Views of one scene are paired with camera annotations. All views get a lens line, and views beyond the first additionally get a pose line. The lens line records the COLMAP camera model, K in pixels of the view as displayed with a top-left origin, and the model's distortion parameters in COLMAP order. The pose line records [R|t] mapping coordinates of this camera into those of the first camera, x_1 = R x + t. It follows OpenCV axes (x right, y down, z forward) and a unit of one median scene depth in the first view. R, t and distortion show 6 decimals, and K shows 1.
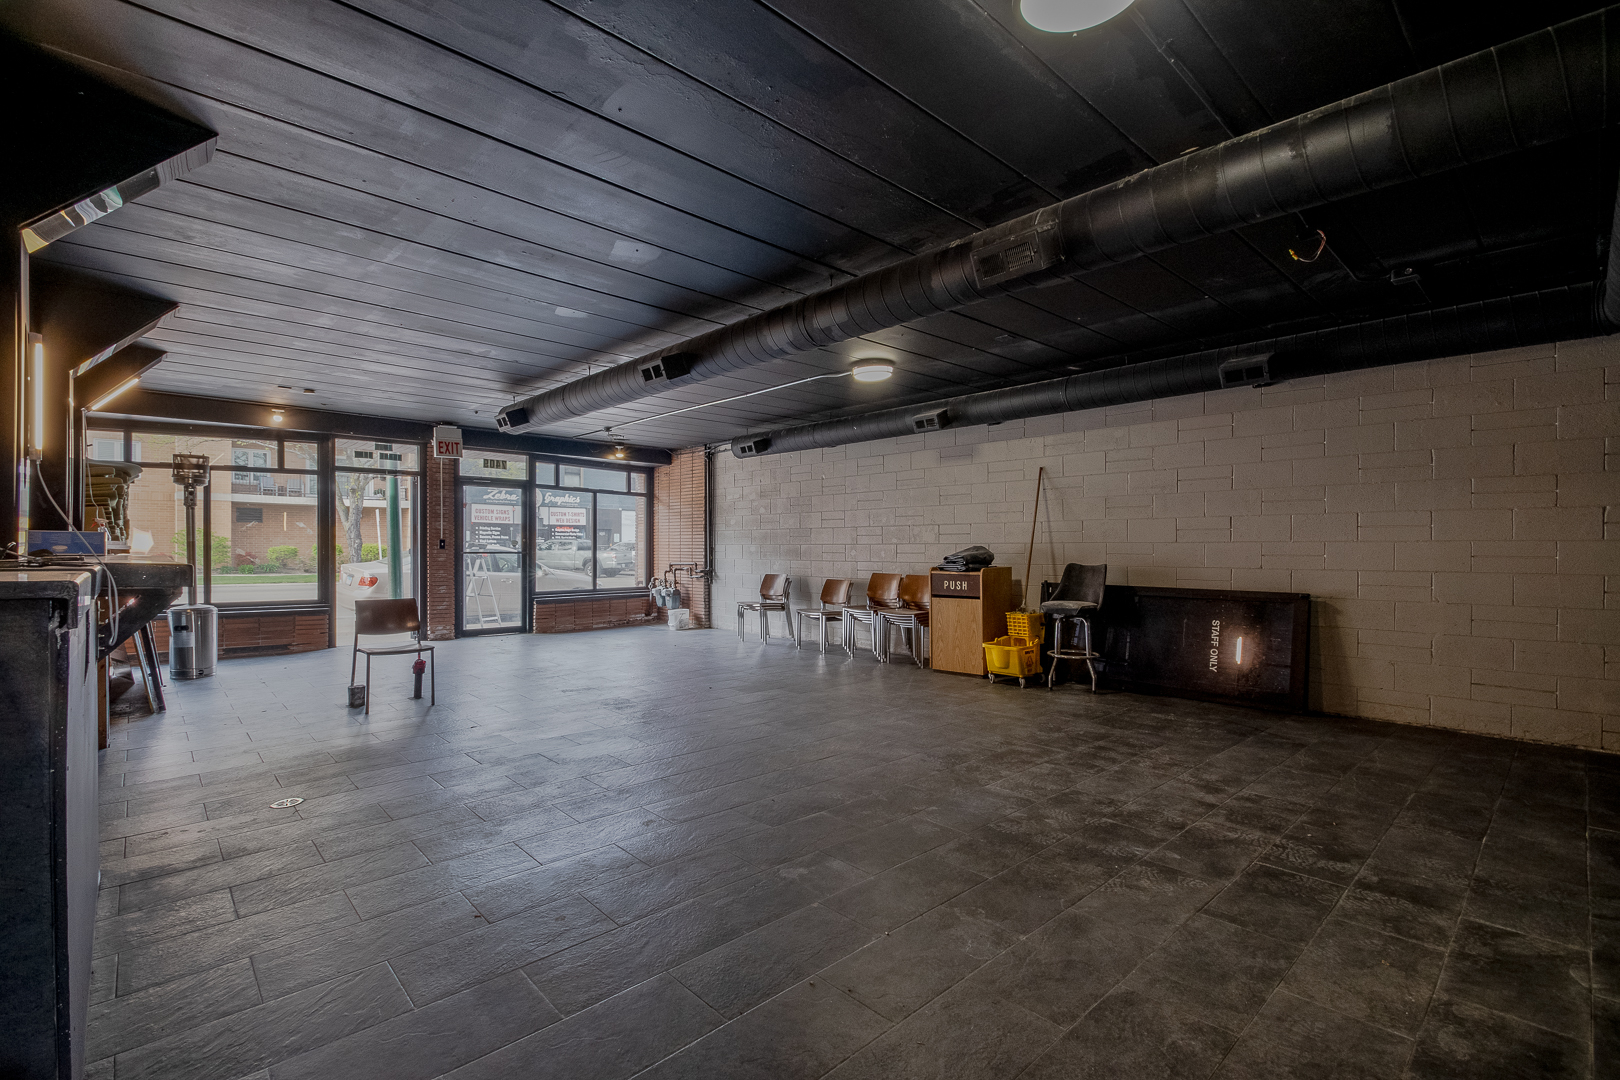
lens RADIAL K [[716.3, 0, 779.2], [0, 716.3, 553.2], [0, 0, 1]] dist [0.002794, -0.001643]
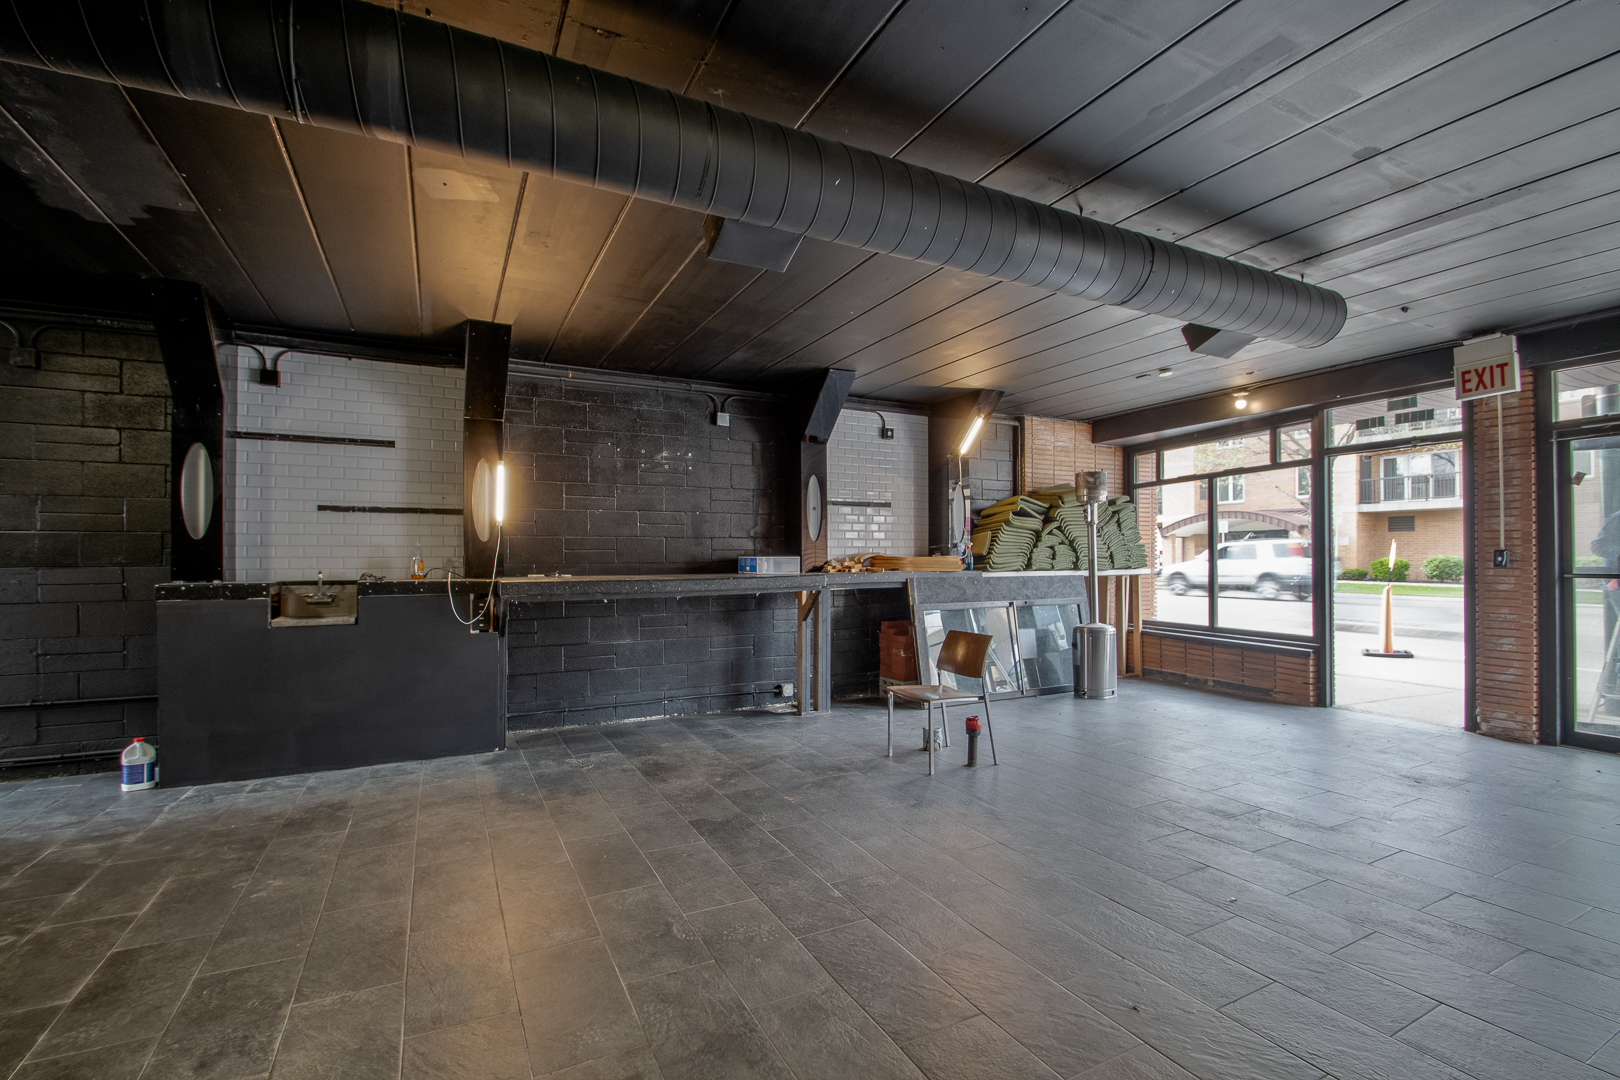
lens RADIAL K [[716.3, 0, 799.9], [0, 716.3, 559.5], [0, 0, 1]] dist [0.002794, -0.001643]
pose [[-0.239237, -0.001026, -0.970961, 0.177968], [-0.001300, 0.999999, -0.000737, -0.011348], [0.970960, 0.001086, -0.239238, 0.638841]]
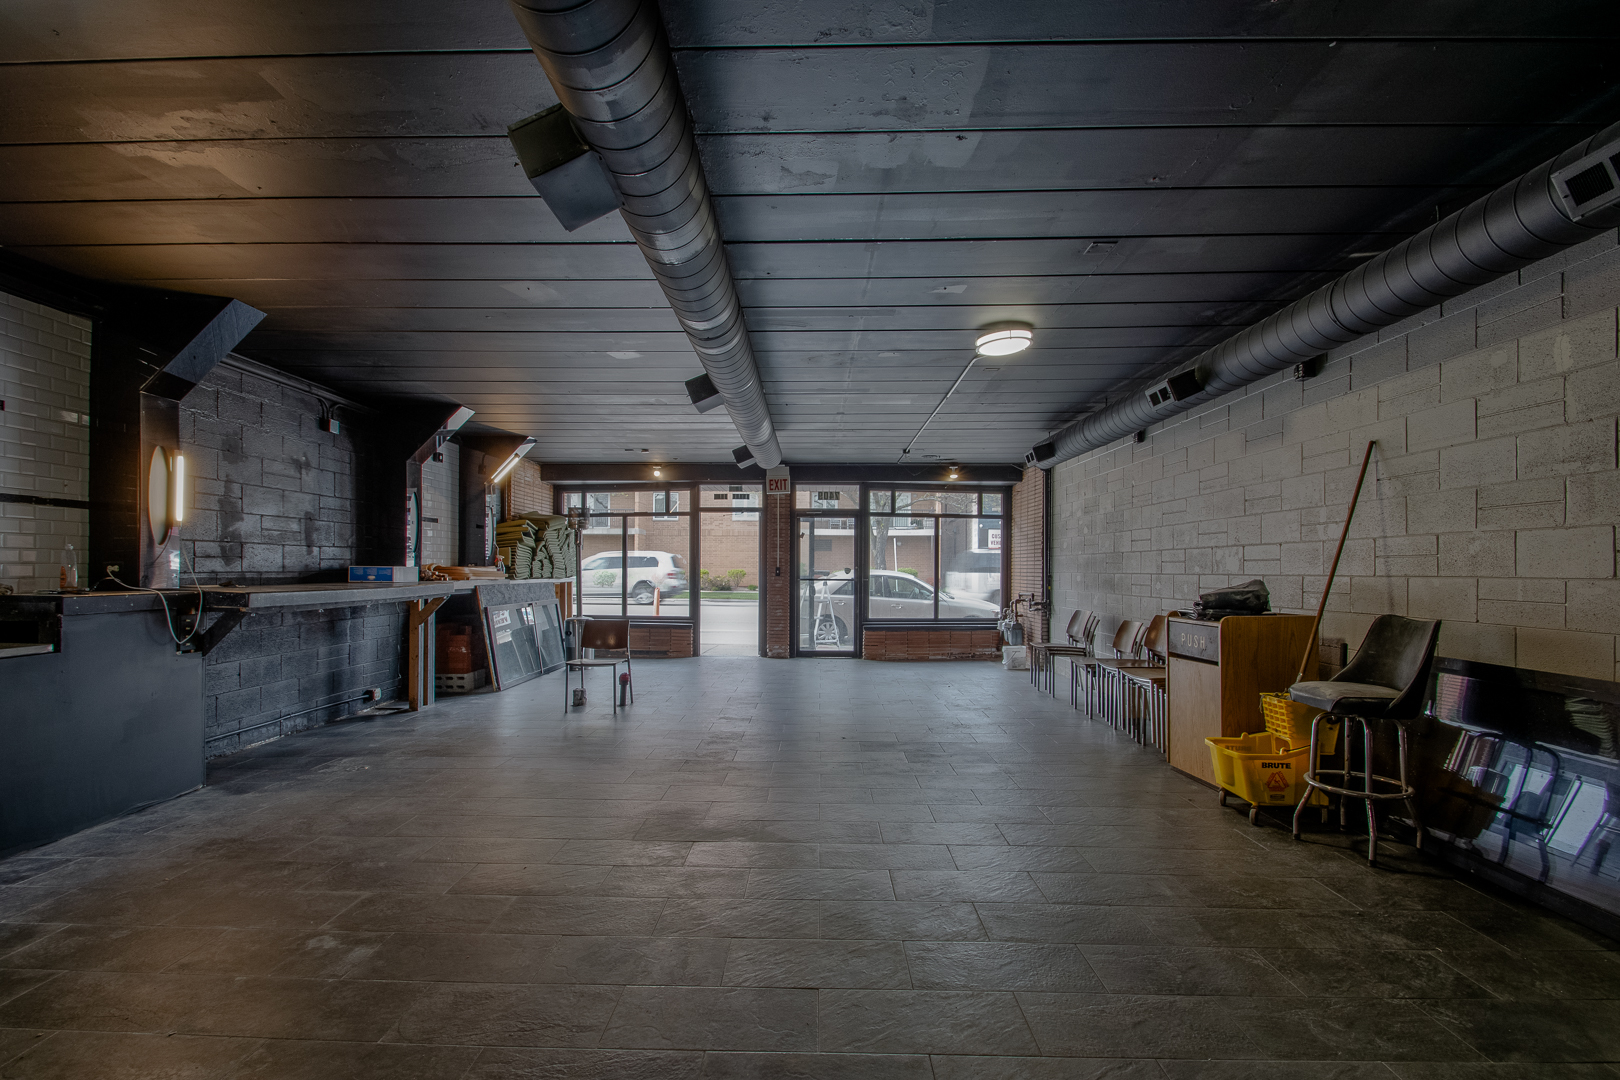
lens RADIAL K [[716.3, 0, 790.5], [0, 716.3, 567.7], [0, 0, 1]] dist [0.002794, -0.001643]
pose [[0.732685, -0.001242, -0.680567, 0.307662], [-0.006636, 0.999938, -0.008969, -0.009085], [0.680536, 0.011088, 0.732631, 0.205467]]
